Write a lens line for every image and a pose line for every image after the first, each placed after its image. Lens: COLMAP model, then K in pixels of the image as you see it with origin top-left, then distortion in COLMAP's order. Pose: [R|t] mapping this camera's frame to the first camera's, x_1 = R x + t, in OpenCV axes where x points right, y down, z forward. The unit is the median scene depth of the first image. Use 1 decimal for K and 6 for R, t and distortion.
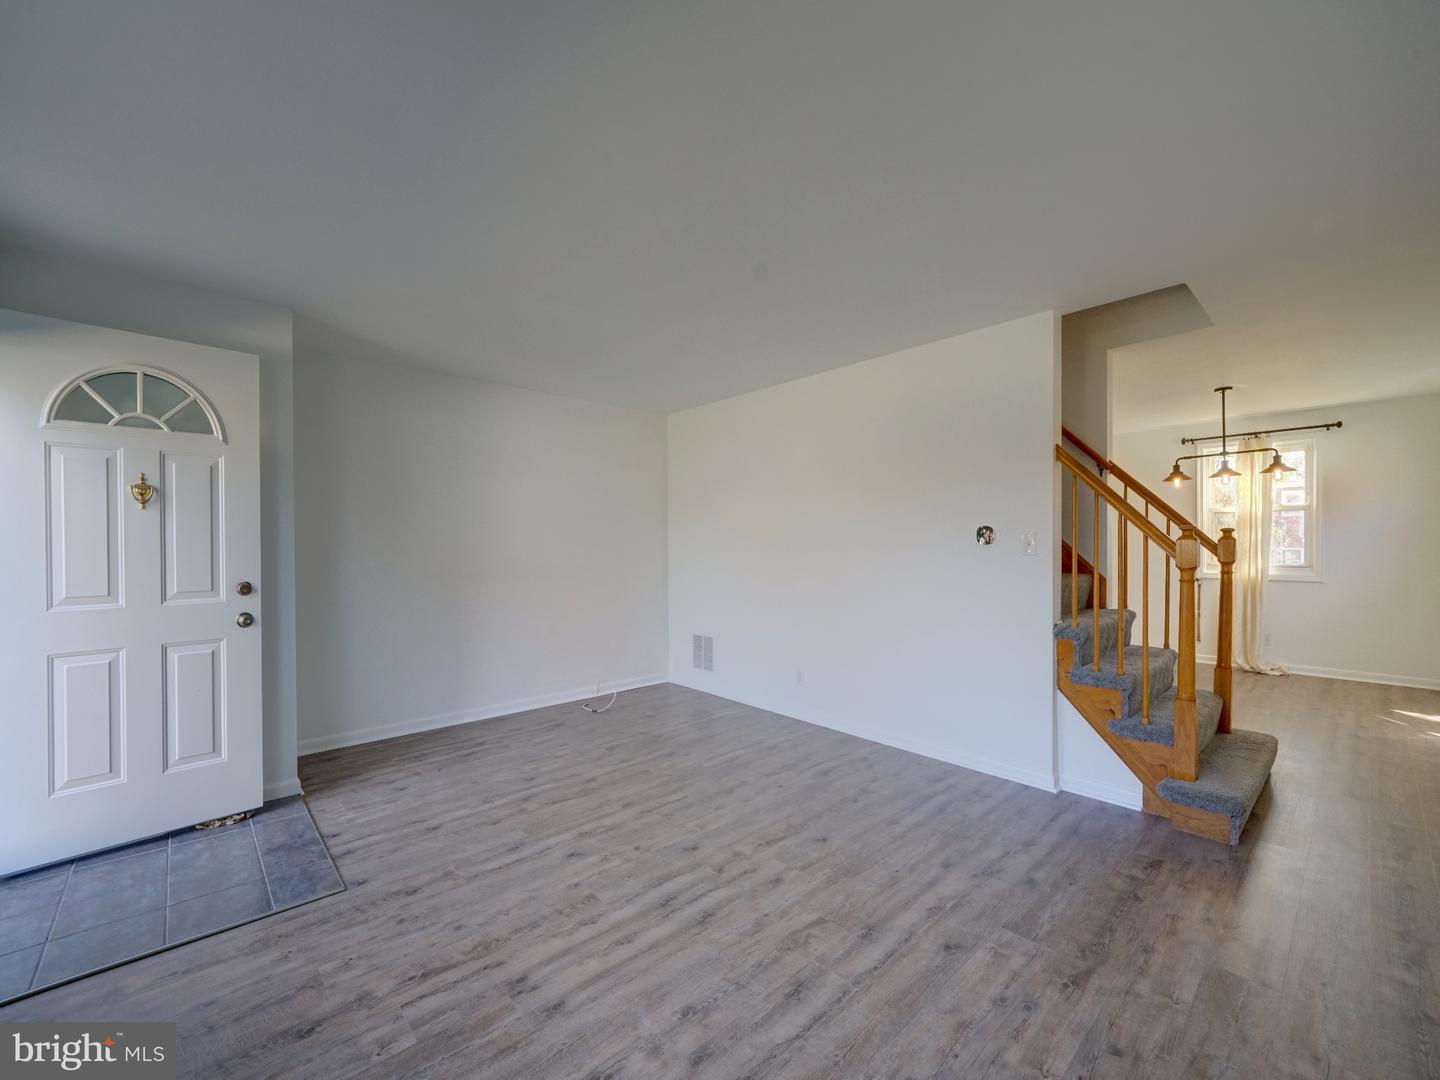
lens RADIAL K [[582.2, 0, 699.9], [0, 582.2, 548.4], [0, 0, 1]] dist [-0.000876, 0.000117]
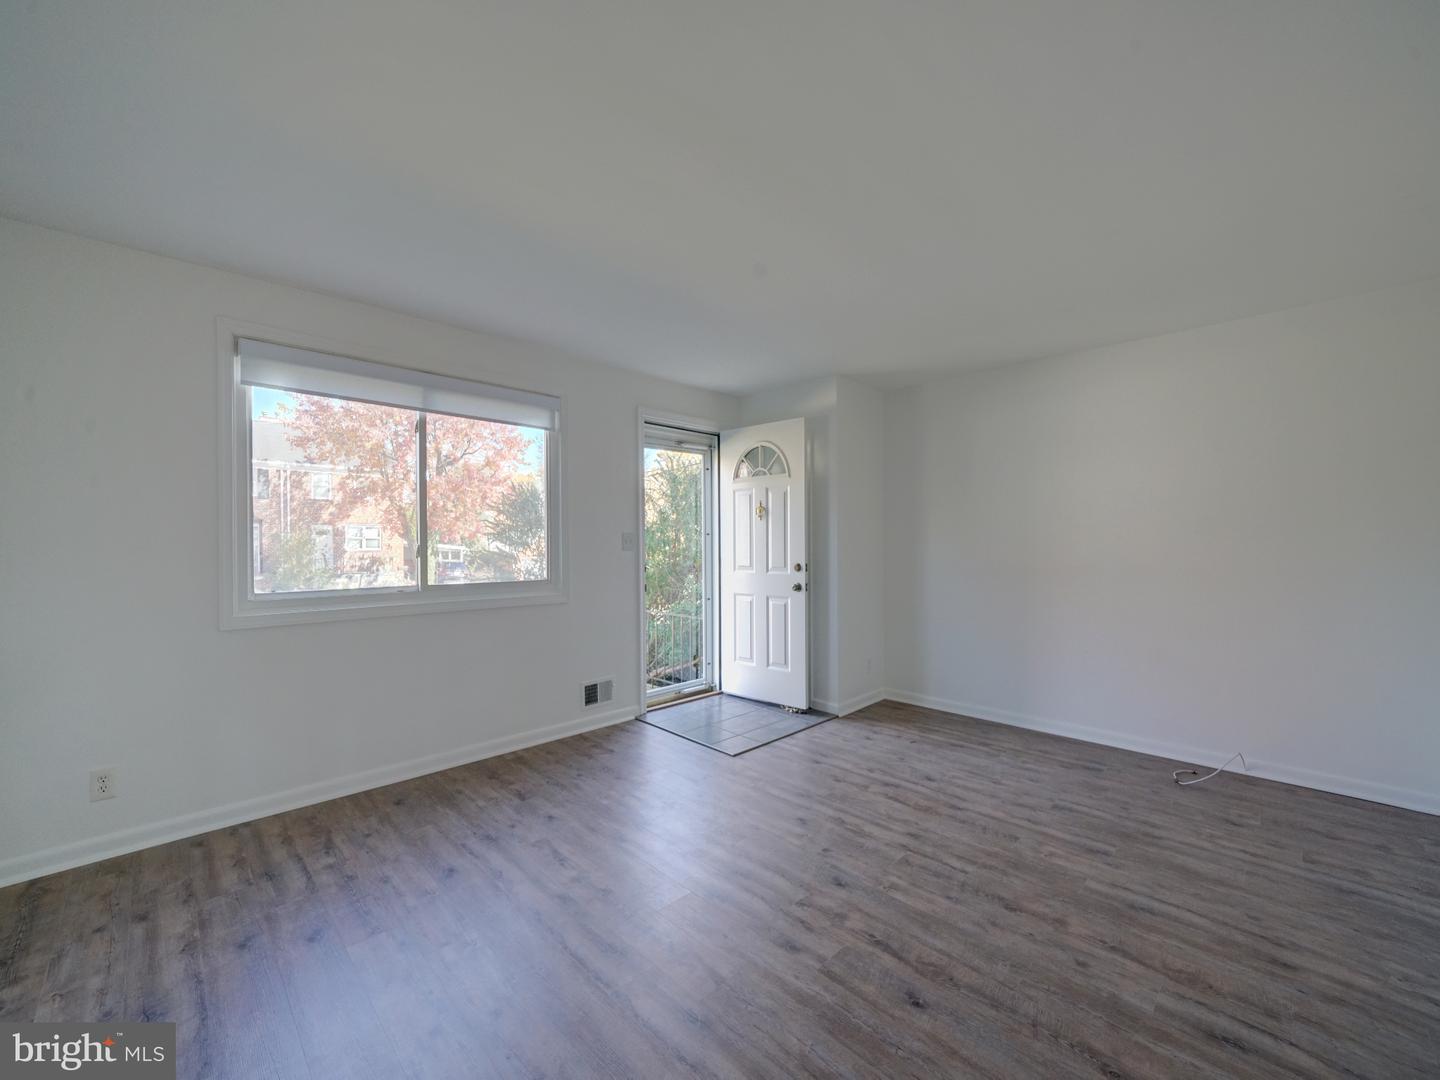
lens RADIAL K [[574.1, 0, 721.5], [0, 574.1, 544.4], [0, 0, 1]] dist [-0.000577, 0.000124]
pose [[0.065859, 0.008219, -0.997795, 0.764172], [-0.006247, 0.999950, 0.007824, -0.004367], [0.997809, 0.005718, 0.065907, 0.691226]]
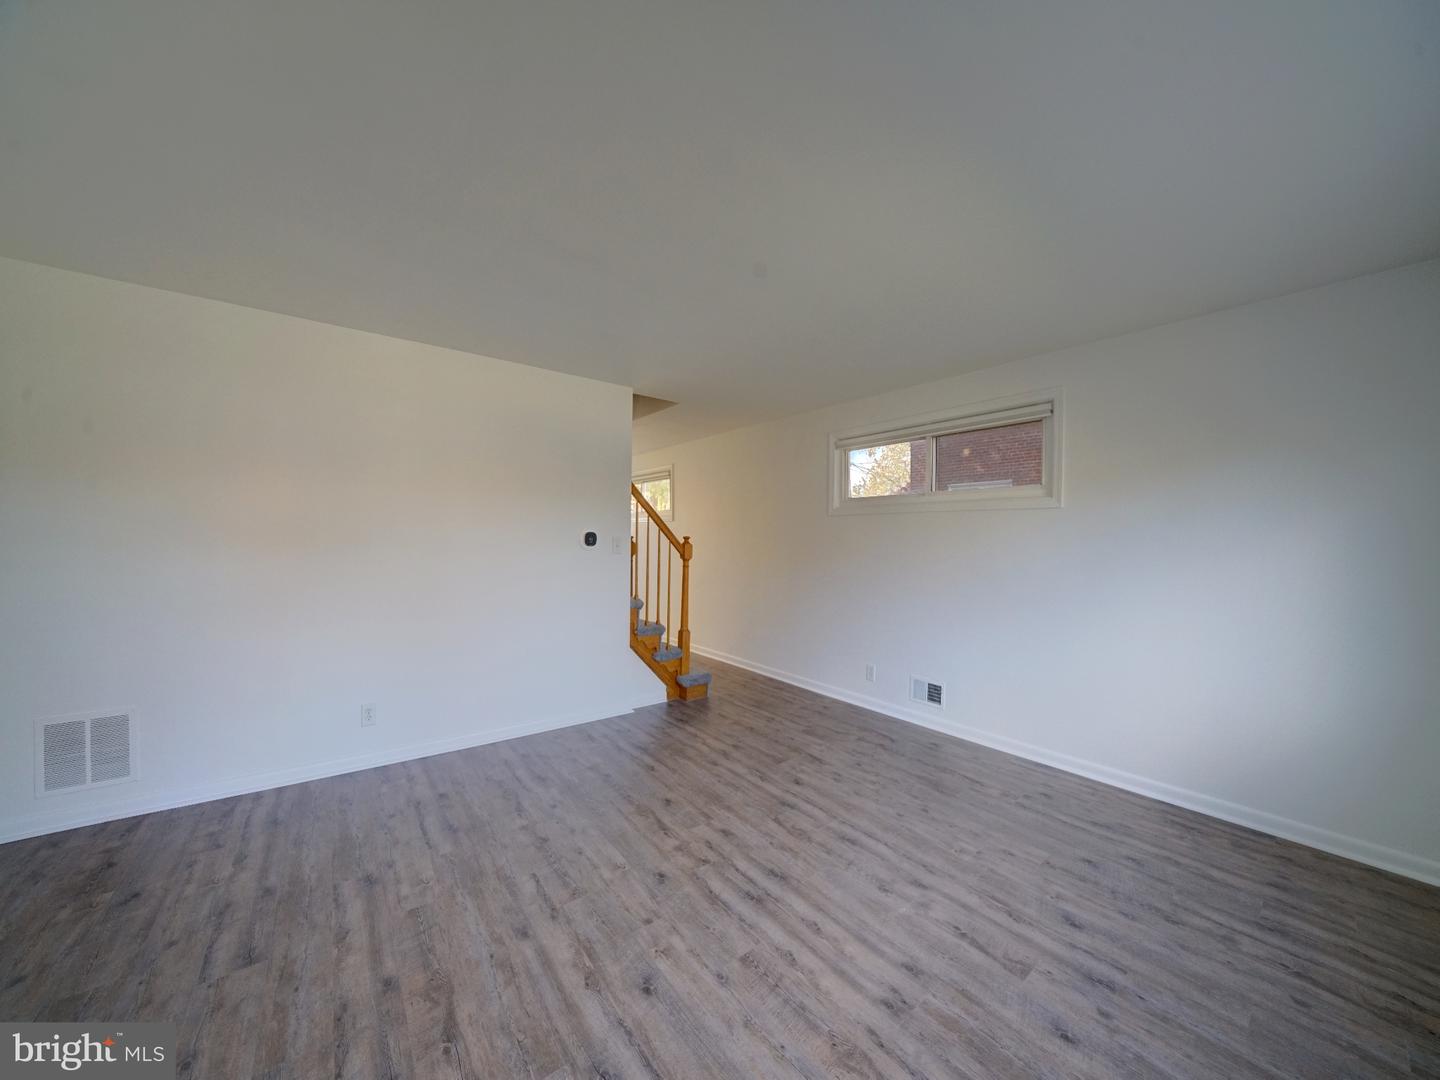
lens RADIAL K [[503.5, 0, 707.2], [0, 503.5, 543.2], [0, 0, 1]] dist [-0.019391, 0.000423]
pose [[0.072228, -0.001944, 0.997386, -0.732659], [-0.005803, 0.999980, 0.002369, -0.020681], [-0.997371, -0.005959, 0.072215, 0.791612]]
